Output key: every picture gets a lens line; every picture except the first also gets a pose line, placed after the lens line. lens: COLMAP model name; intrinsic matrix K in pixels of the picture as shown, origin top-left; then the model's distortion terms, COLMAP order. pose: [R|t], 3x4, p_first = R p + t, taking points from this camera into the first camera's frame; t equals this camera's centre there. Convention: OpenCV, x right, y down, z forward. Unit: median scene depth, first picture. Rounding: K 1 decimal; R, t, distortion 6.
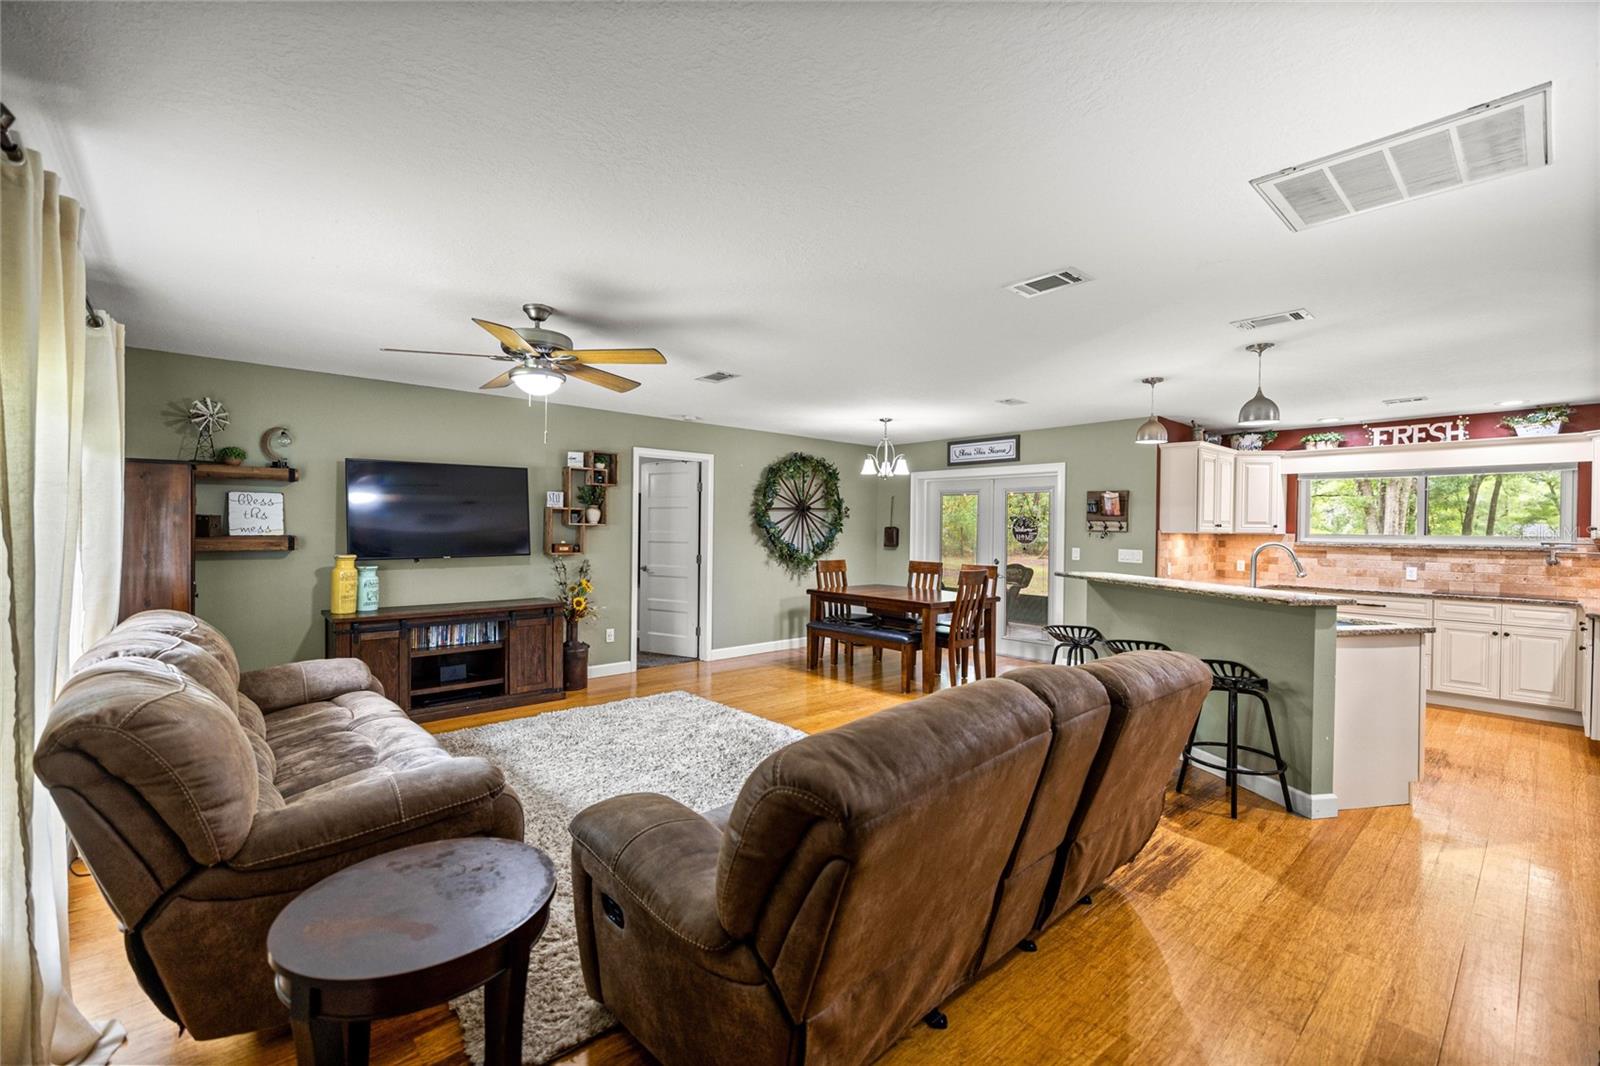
lens RADIAL K [[679.1, 0, 794.8], [0, 679.1, 531.0], [0, 0, 1]] dist [-0.000020, 0.001048]
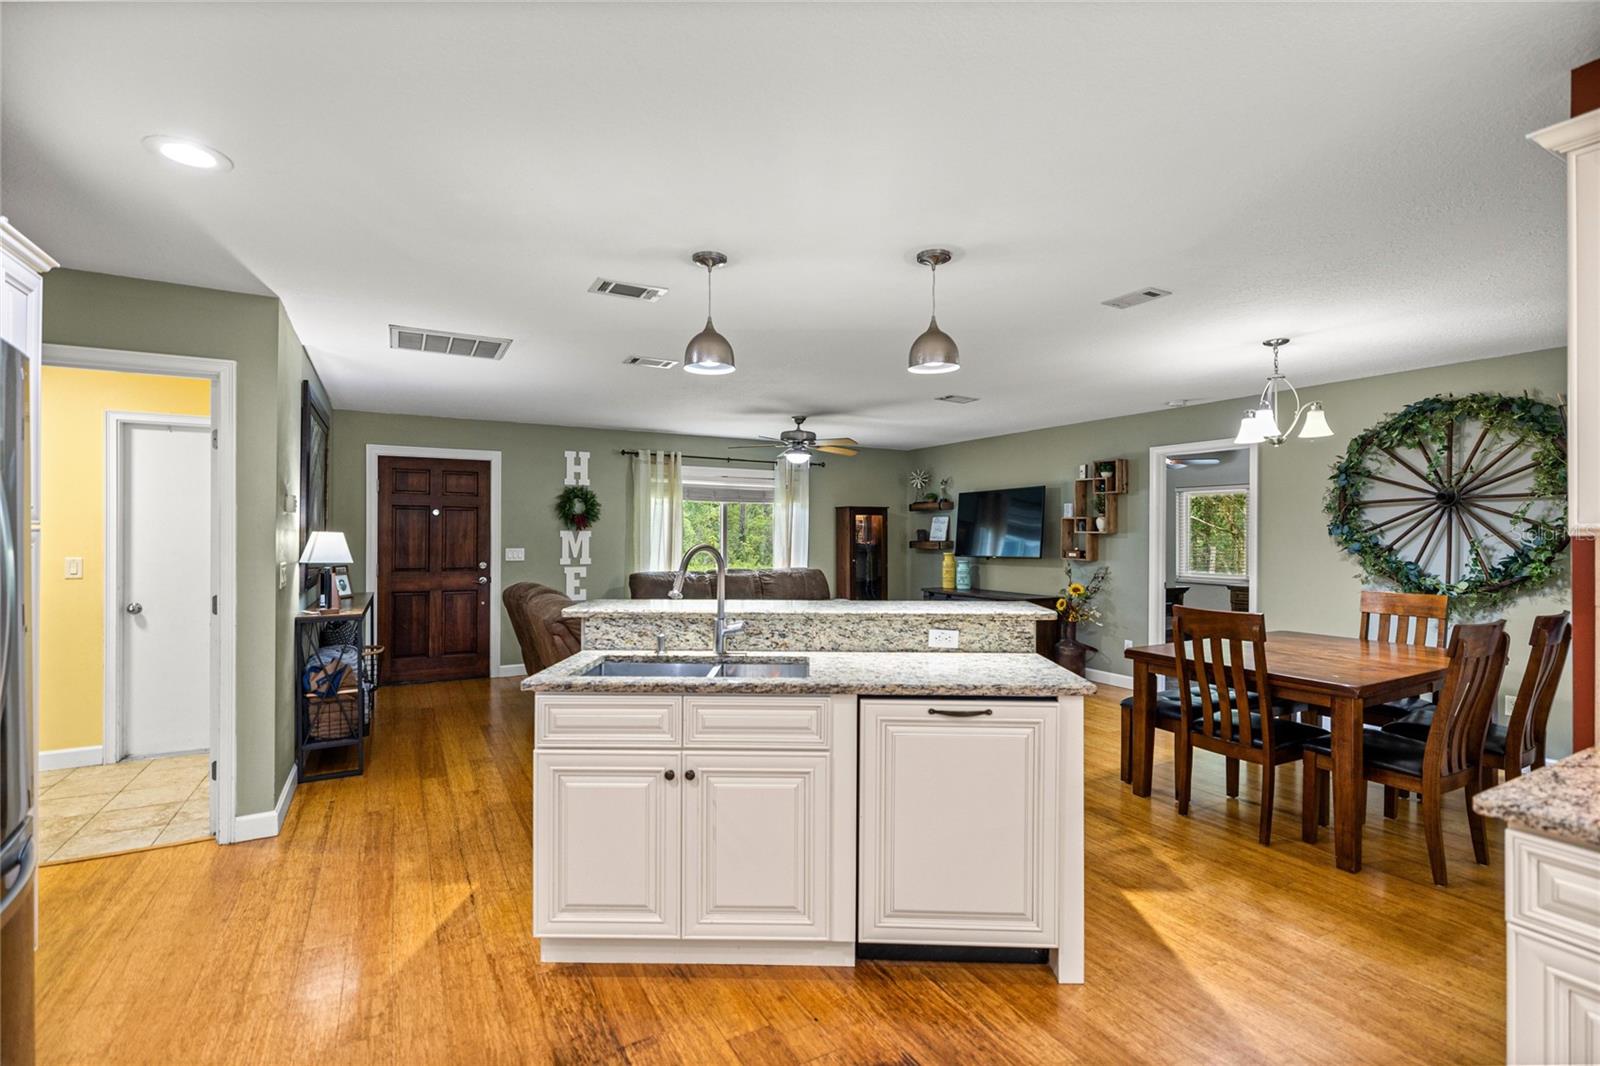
lens RADIAL K [[729.5, 0, 798.4], [0, 729.5, 534.6], [0, 0, 1]] dist [-0.000816, -0.000047]
pose [[-0.223114, -0.010593, -0.974735, 0.829509], [-0.012939, 0.999885, -0.007905, 0.007826], [0.974707, 0.010848, -0.223225, 0.755193]]
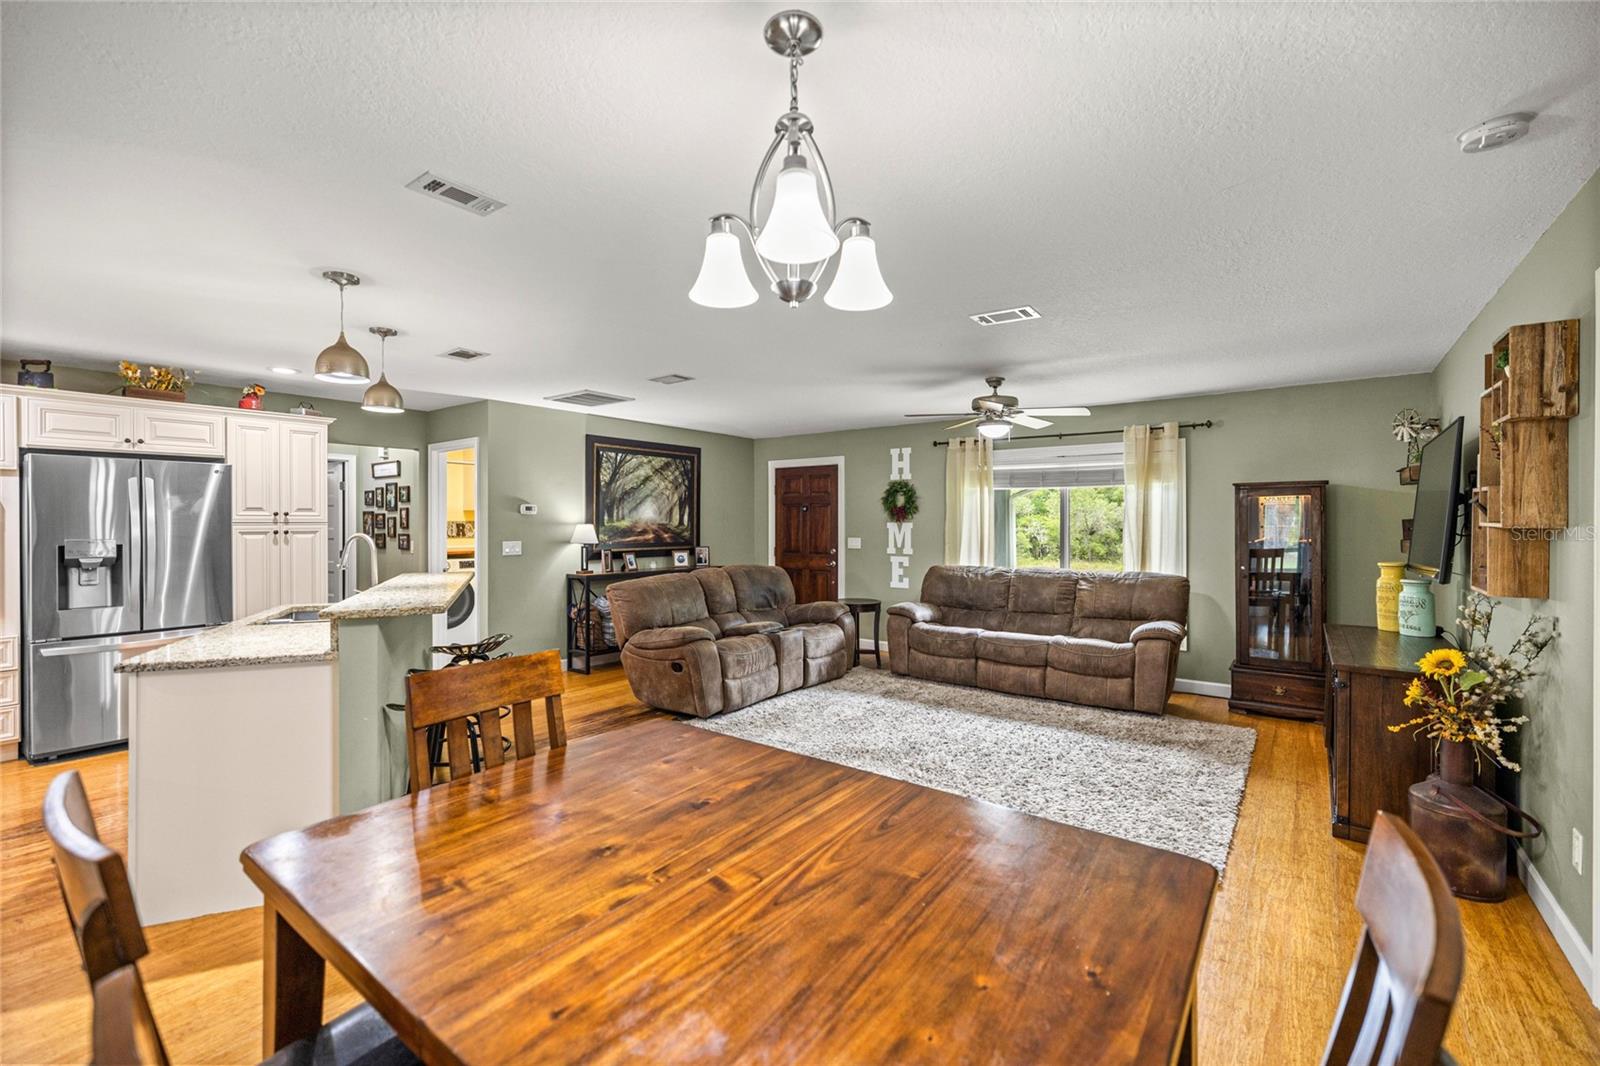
lens RADIAL K [[679.1, 0, 799.9], [0, 679.1, 523.0], [0, 0, 1]] dist [-0.000020, 0.001048]
pose [[-0.982615, -0.012431, -0.185238, 0.173368], [-0.014144, 0.999869, 0.007929, -0.008371], [0.185115, 0.010411, -0.982662, 1.236603]]
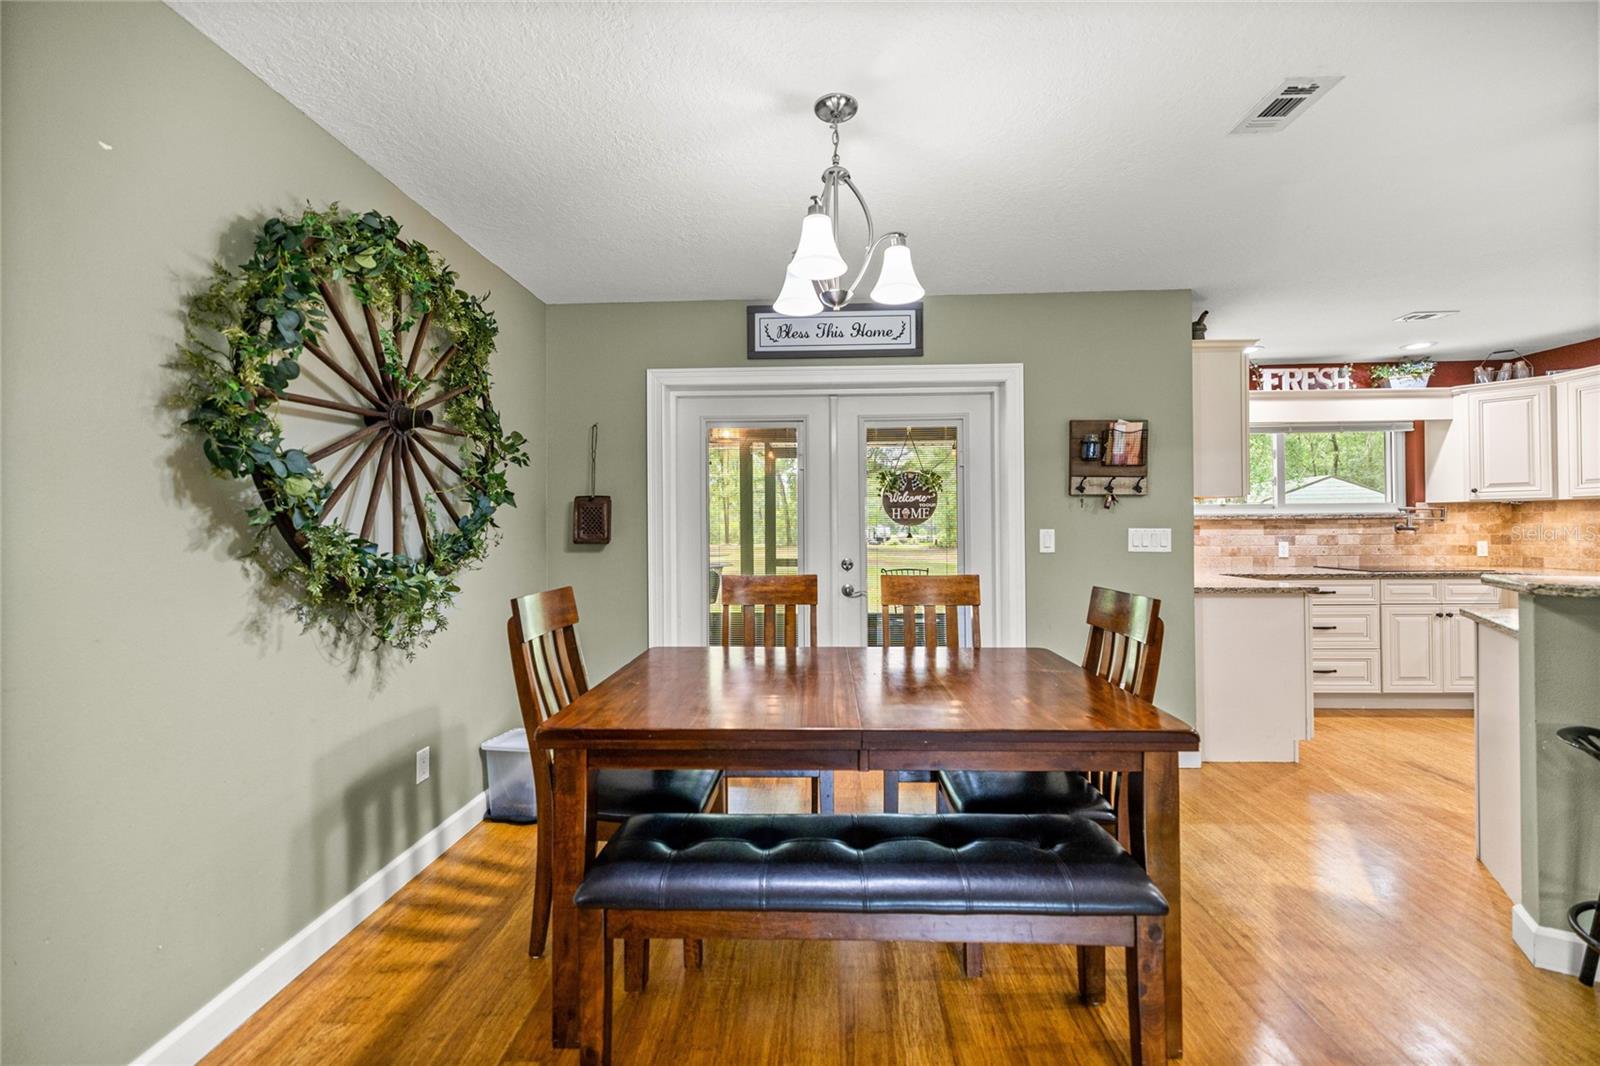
lens RADIAL K [[679.1, 0, 806.1], [0, 679.1, 521.3], [0, 0, 1]] dist [-0.000020, 0.001048]
pose [[0.687229, -0.012565, 0.726332, -0.094897], [0.020154, 0.999795, -0.001773, 0.017143], [-0.726161, 0.015857, 0.687341, 0.821187]]
